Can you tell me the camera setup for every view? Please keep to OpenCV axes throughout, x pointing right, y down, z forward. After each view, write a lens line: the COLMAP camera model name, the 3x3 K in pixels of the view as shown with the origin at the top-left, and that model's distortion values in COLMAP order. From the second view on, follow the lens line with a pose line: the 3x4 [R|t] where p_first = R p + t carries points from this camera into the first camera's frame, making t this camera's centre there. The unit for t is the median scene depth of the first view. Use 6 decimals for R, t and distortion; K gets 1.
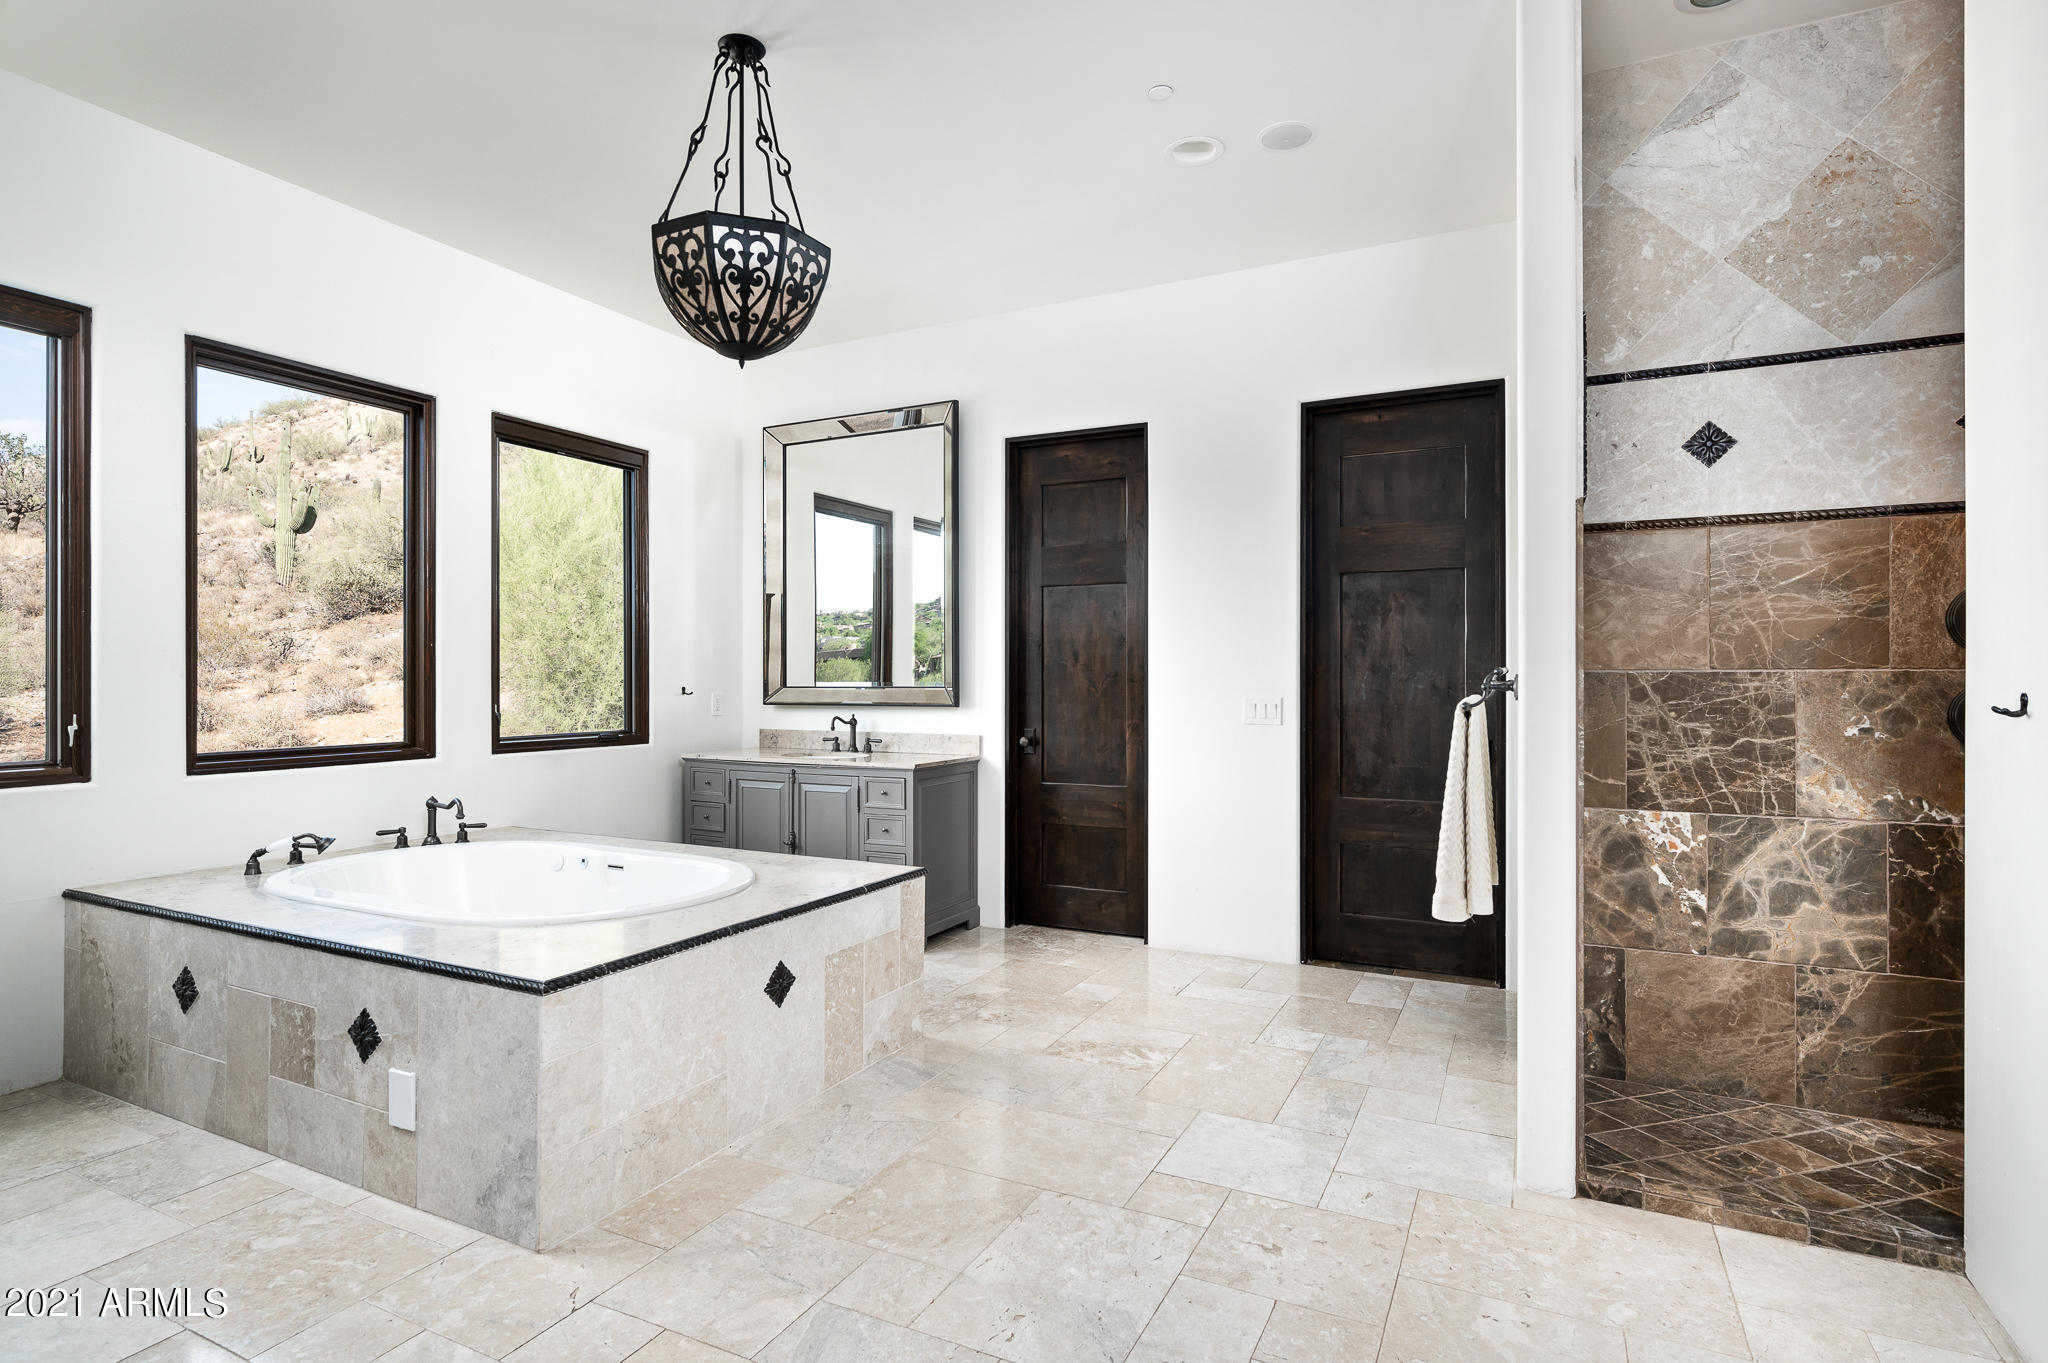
lens RADIAL K [[1042.6, 0, 1023.3], [0, 1042.6, 674.7], [0, 0, 1]] dist [-0.000733, -0.000024]
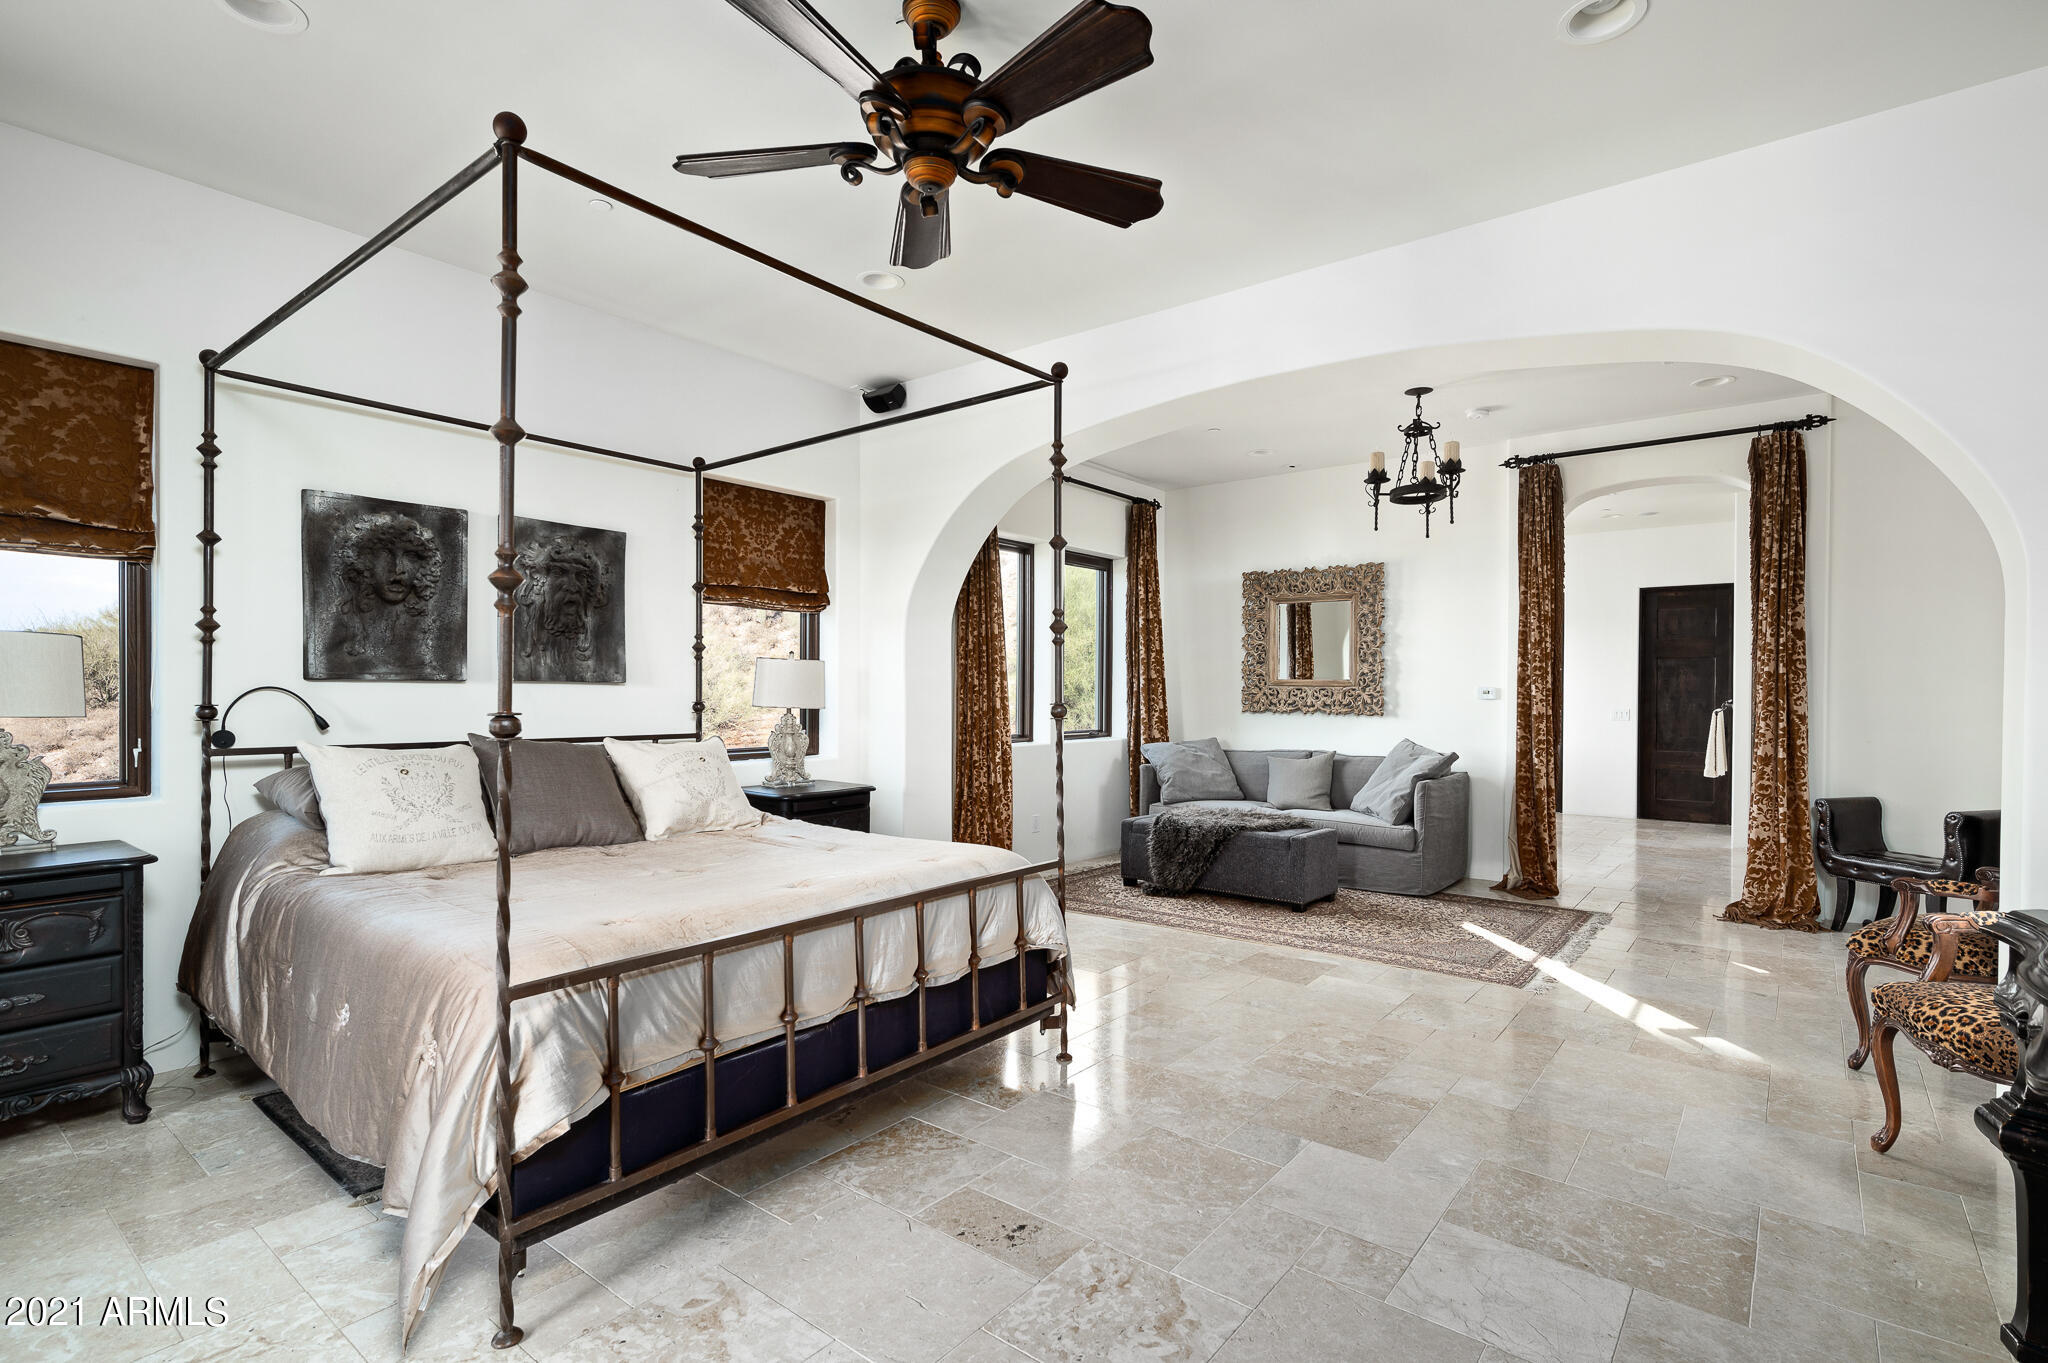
lens RADIAL K [[978.9, 0, 1021.7], [0, 978.9, 692.5], [0, 0, 1]] dist [0.001841, 0.000121]
pose [[0.978527, 0.006489, -0.206016, -0.682971], [-0.005852, 0.999976, 0.003699, -0.017340], [0.206035, -0.002414, 0.978542, -1.560282]]
